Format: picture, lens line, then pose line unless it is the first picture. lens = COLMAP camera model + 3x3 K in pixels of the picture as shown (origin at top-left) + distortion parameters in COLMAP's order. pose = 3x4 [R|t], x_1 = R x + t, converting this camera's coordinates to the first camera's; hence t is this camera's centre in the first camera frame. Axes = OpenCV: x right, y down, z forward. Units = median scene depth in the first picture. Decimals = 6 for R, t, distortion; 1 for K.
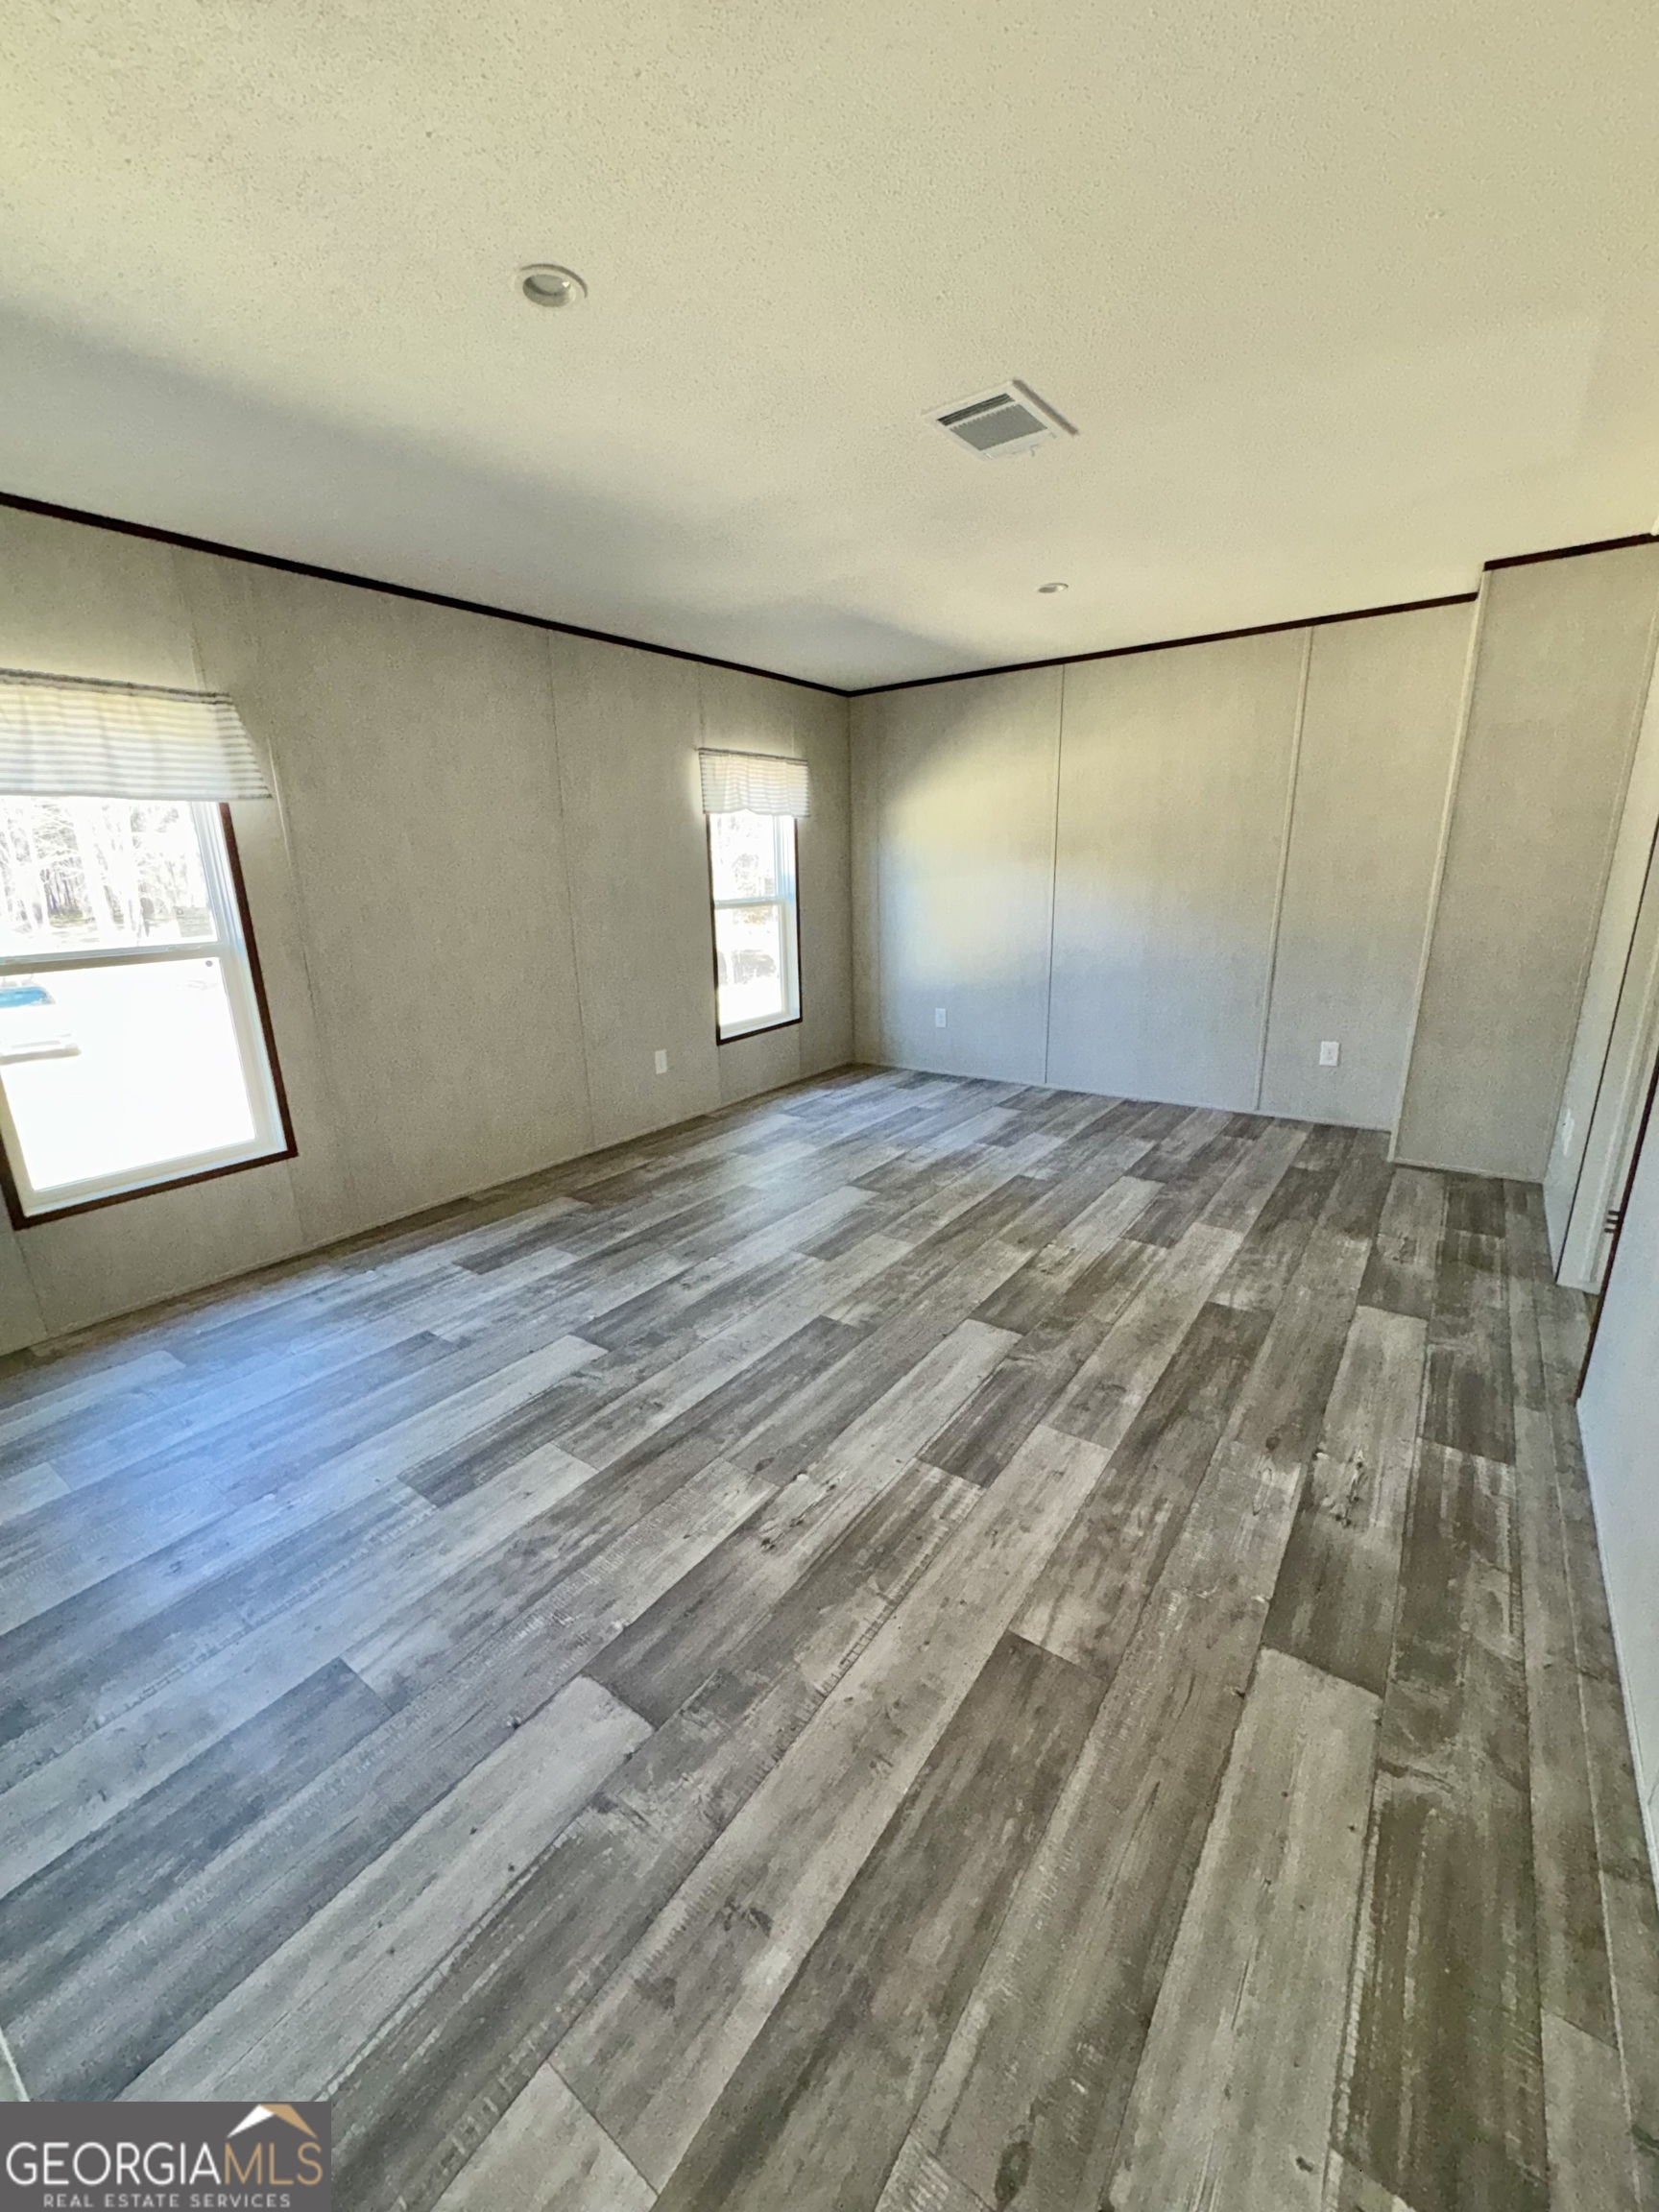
lens RADIAL K [[880.9, 0, 828.1], [0, 880.9, 1104.9], [0, 0, 1]] dist [0.000361, -0.000204]
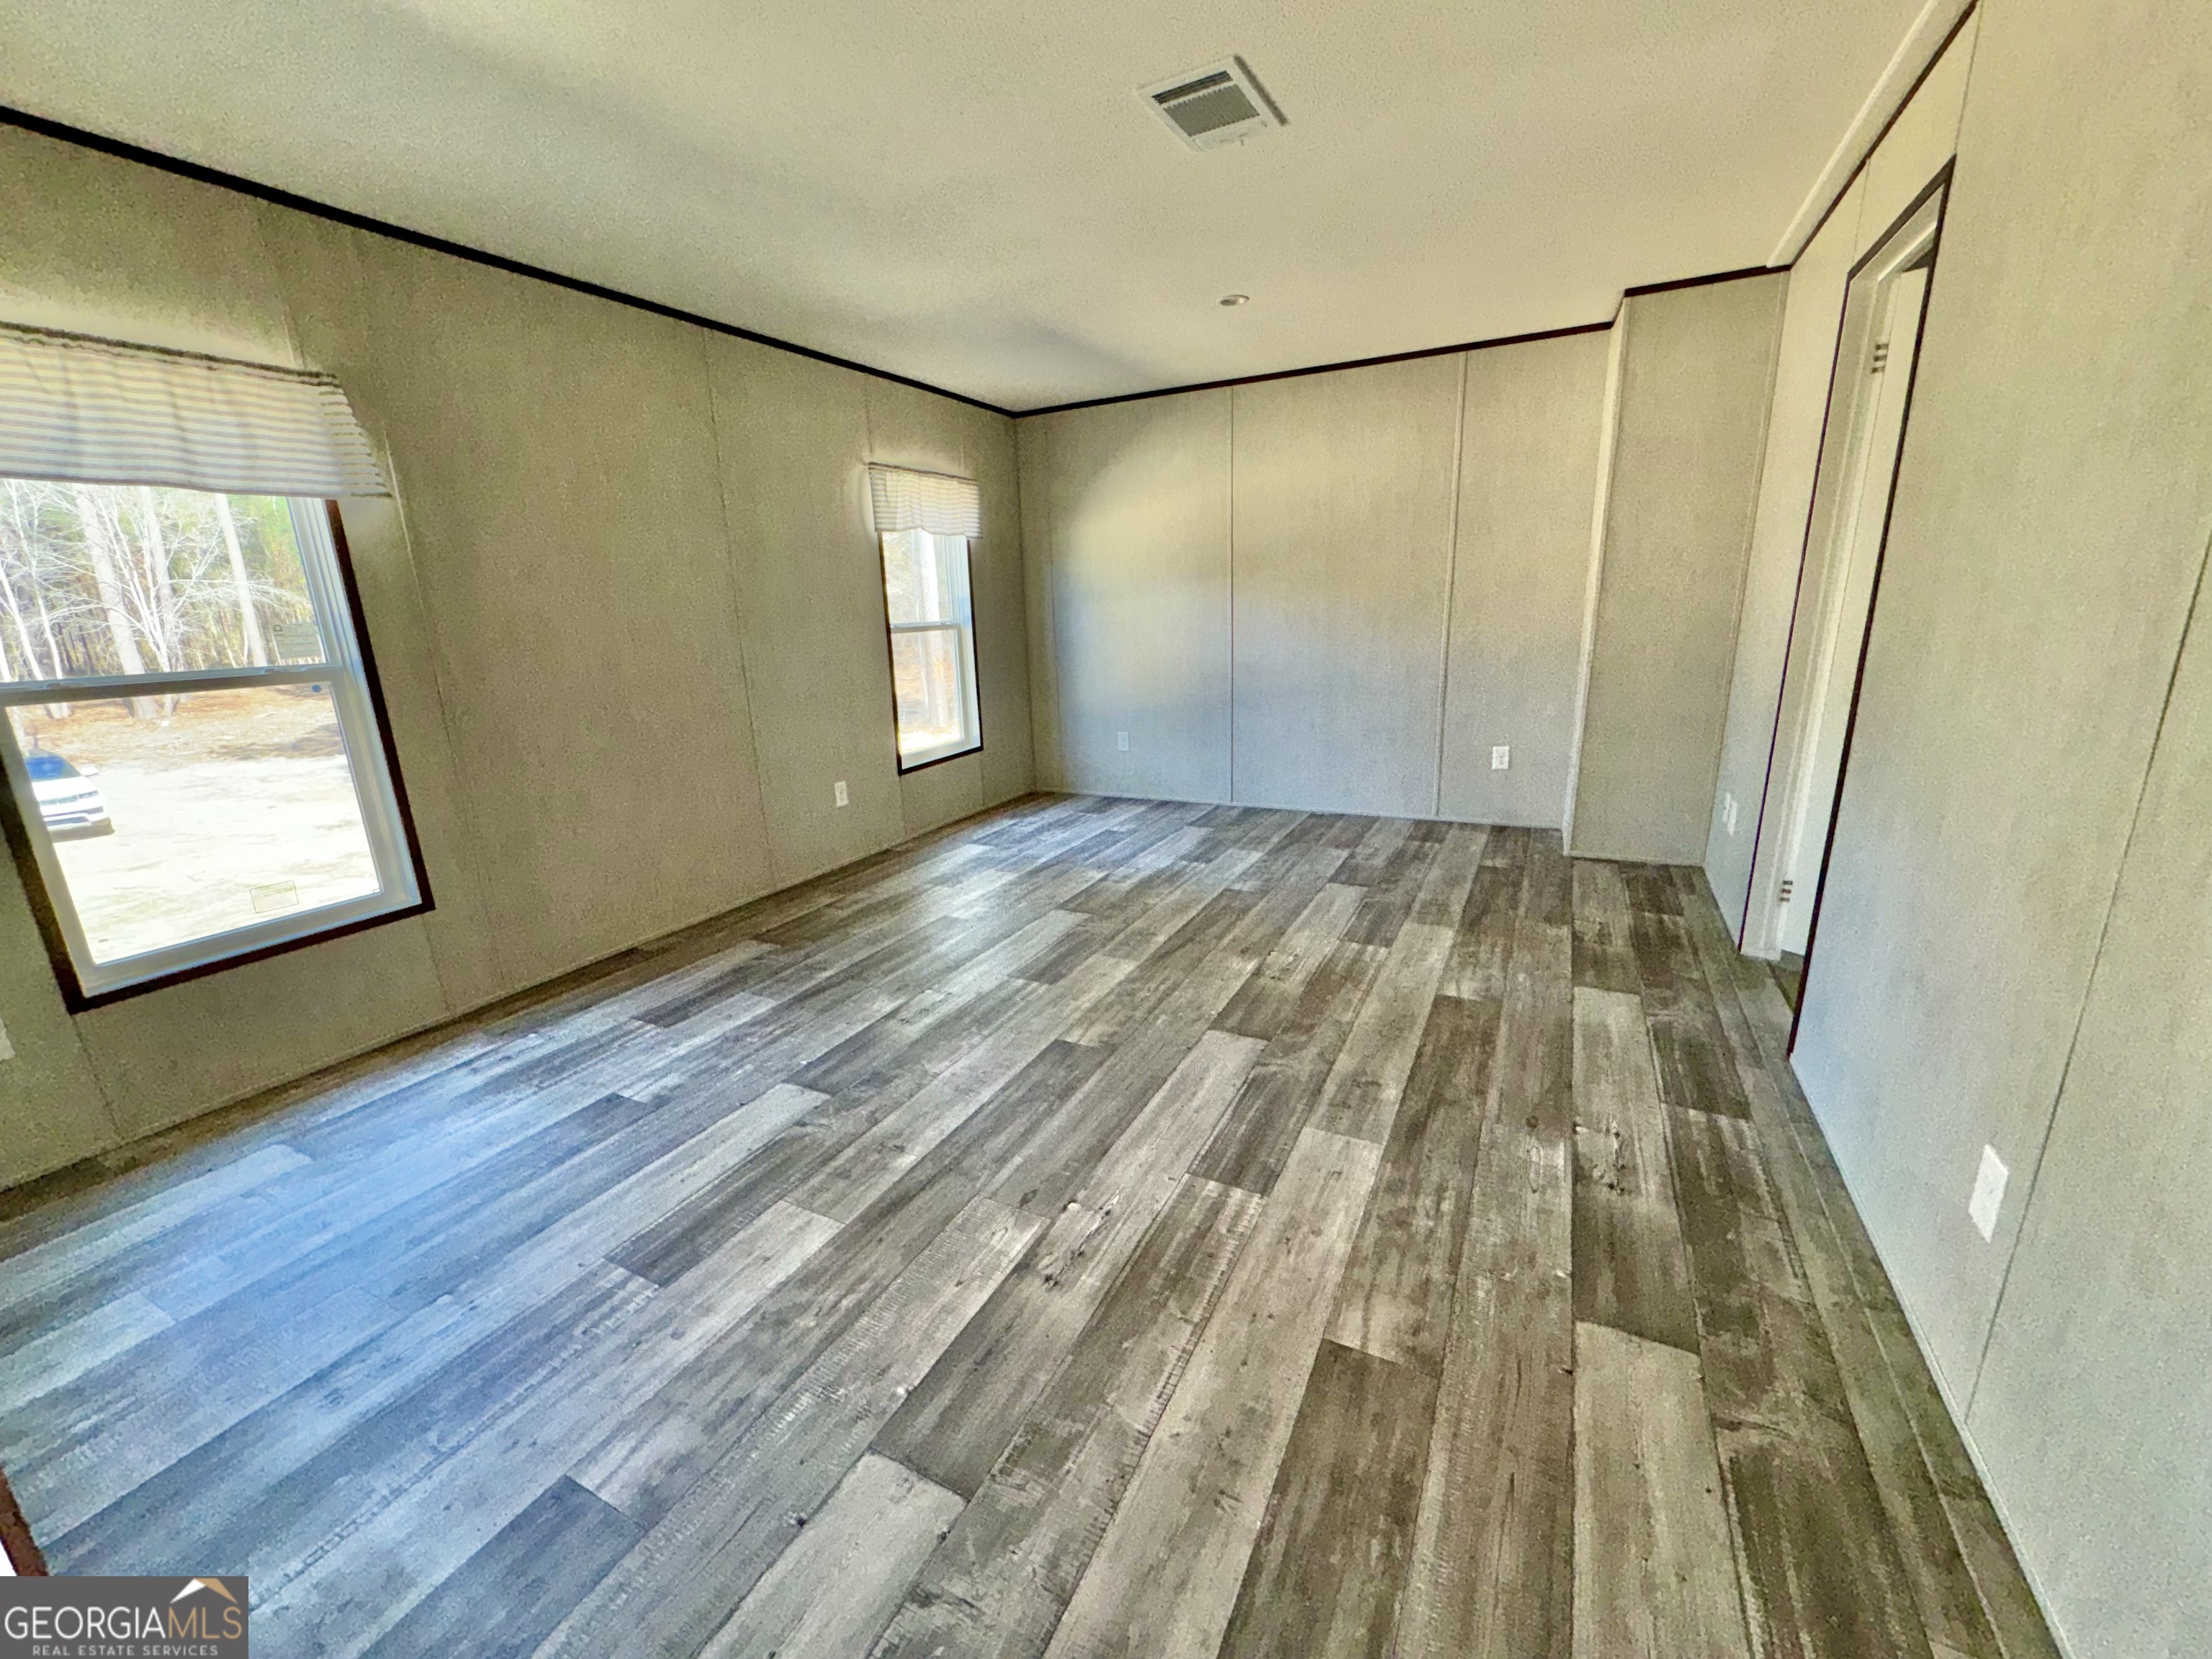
lens RADIAL K [[880.9, 0, 1106.0], [0, 880.9, 829.5], [0, 0, 1]] dist [0.000361, -0.000204]
pose [[0.988538, -0.047884, 0.143175, -0.107371], [0.050710, 0.998583, -0.016152, 0.042521], [-0.142199, 0.023228, 0.989566, 0.066698]]
